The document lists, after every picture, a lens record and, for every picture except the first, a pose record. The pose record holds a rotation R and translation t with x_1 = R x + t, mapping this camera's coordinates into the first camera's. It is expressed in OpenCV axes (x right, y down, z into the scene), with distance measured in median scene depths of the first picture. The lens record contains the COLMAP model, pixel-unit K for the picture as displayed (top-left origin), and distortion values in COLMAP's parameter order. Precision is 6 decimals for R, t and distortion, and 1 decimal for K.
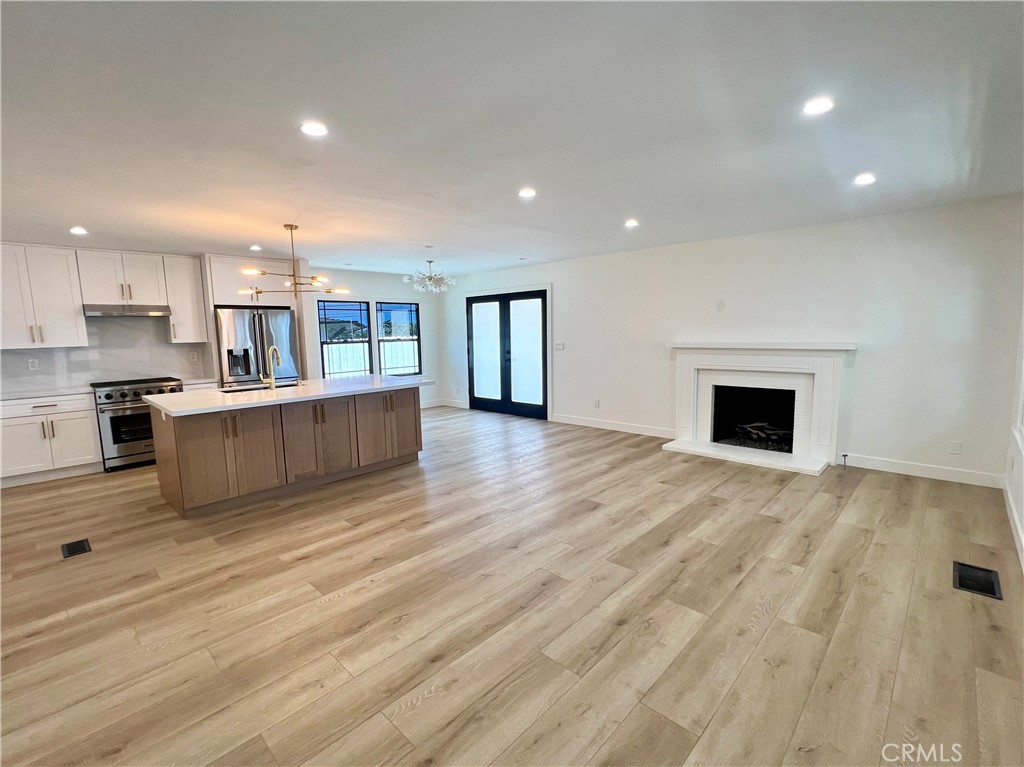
lens RADIAL K [[446.4, 0, 500.1], [0, 446.4, 387.0], [0, 0, 1]] dist [0.001797, 0.000305]
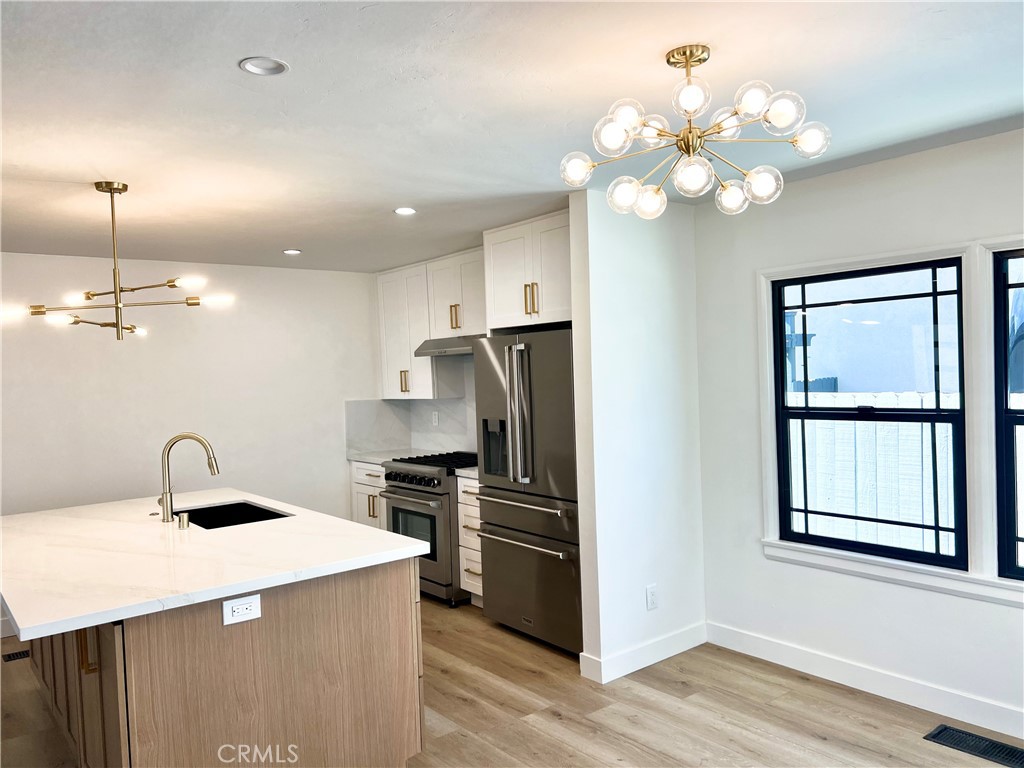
lens RADIAL K [[770.2, 0, 512.0], [0, 770.2, 384.0], [0, 0, 1]] dist [-0.012587, -0.007040]
pose [[-0.119322, 0.046096, -0.991785, 0.219458], [-0.086416, 0.994649, 0.056626, -0.170760], [0.989088, 0.092463, -0.114700, 1.114896]]
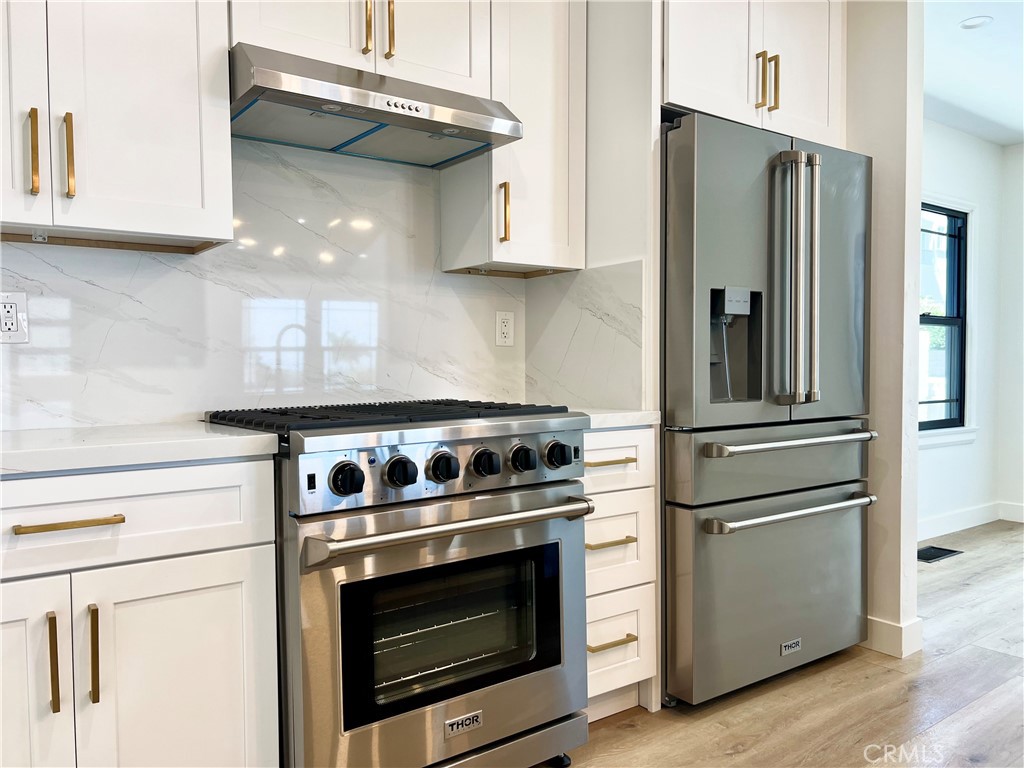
lens RADIAL K [[765.8, 0, 509.3], [0, 765.8, 392.1], [0, 0, 1]] dist [0.051683, -0.071030]
pose [[0.986726, 0.021232, -0.161002, -0.643015], [-0.034509, 0.996188, -0.080119, 0.007112], [0.158687, 0.084611, 0.983697, 0.582230]]
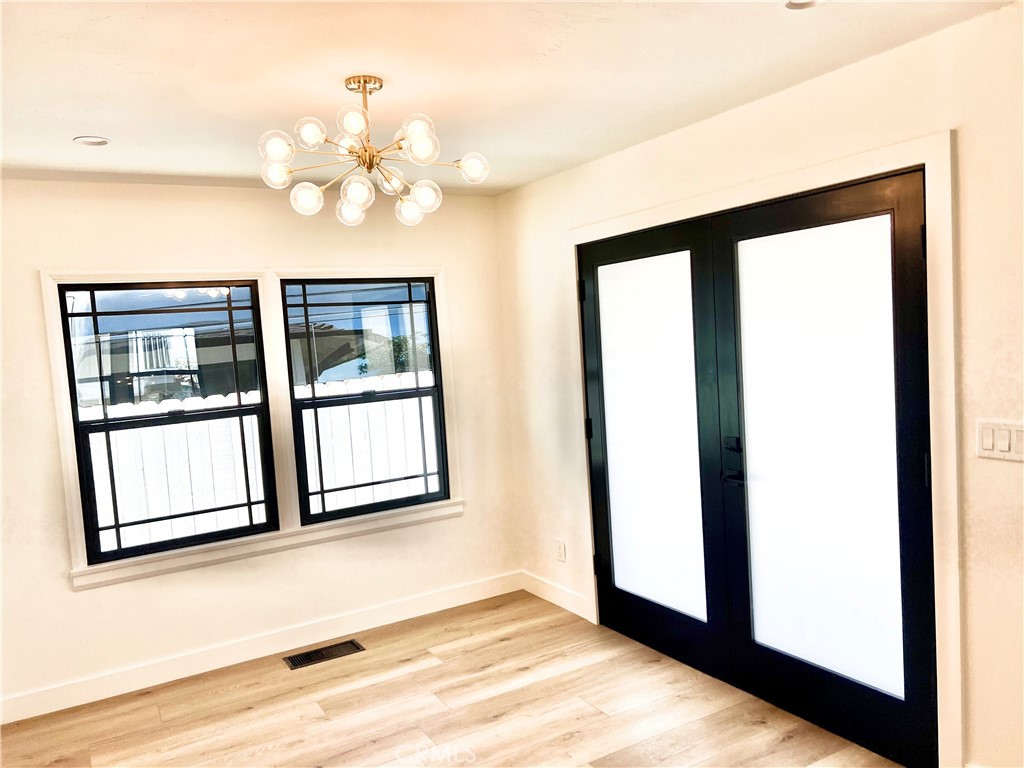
lens RADIAL K [[762.2, 0, 512.0], [0, 762.2, 384.0], [0, 0, 1]] dist [0.003082, -0.002195]
pose [[0.967671, -0.024177, -0.251055, 0.008150], [0.012262, 0.998728, -0.048915, -0.127115], [0.251918, 0.044255, 0.966736, 0.745013]]
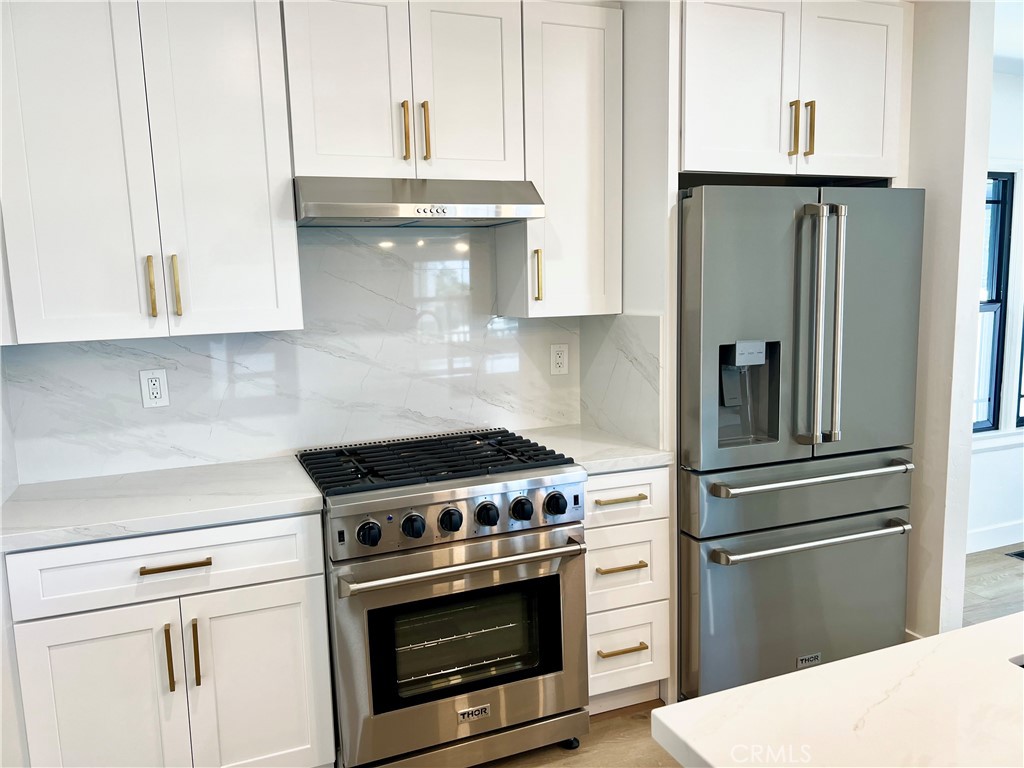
lens RADIAL K [[765.8, 0, 509.3], [0, 765.8, 392.1], [0, 0, 1]] dist [0.051683, -0.071030]
pose [[0.918364, 0.051652, -0.392352, -0.541690], [-0.042389, 0.998581, 0.032244, -0.064924], [0.393461, -0.012980, 0.919250, 0.538718]]
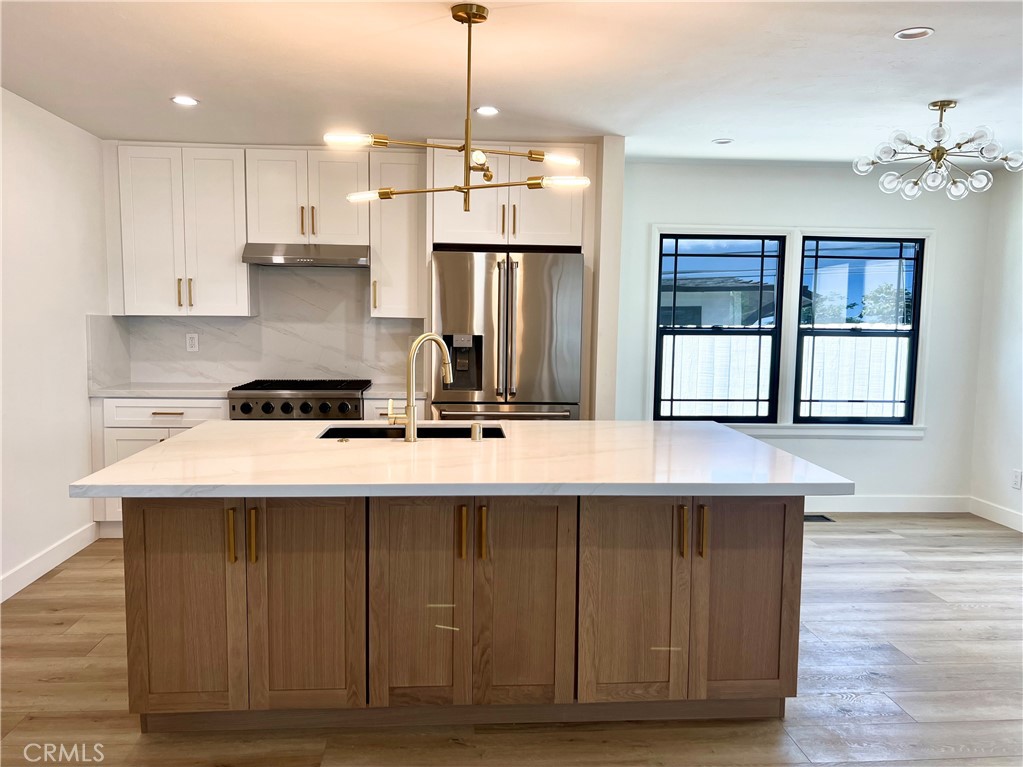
lens RADIAL K [[793.6, 0, 514.3], [0, 793.6, 391.1], [0, 0, 1]] dist [0.059055, -0.069825]
pose [[0.756601, 0.098482, -0.646418, 0.011918], [-0.112815, 0.993428, 0.019304, -0.047892], [0.644071, 0.058320, 0.762740, 0.390541]]
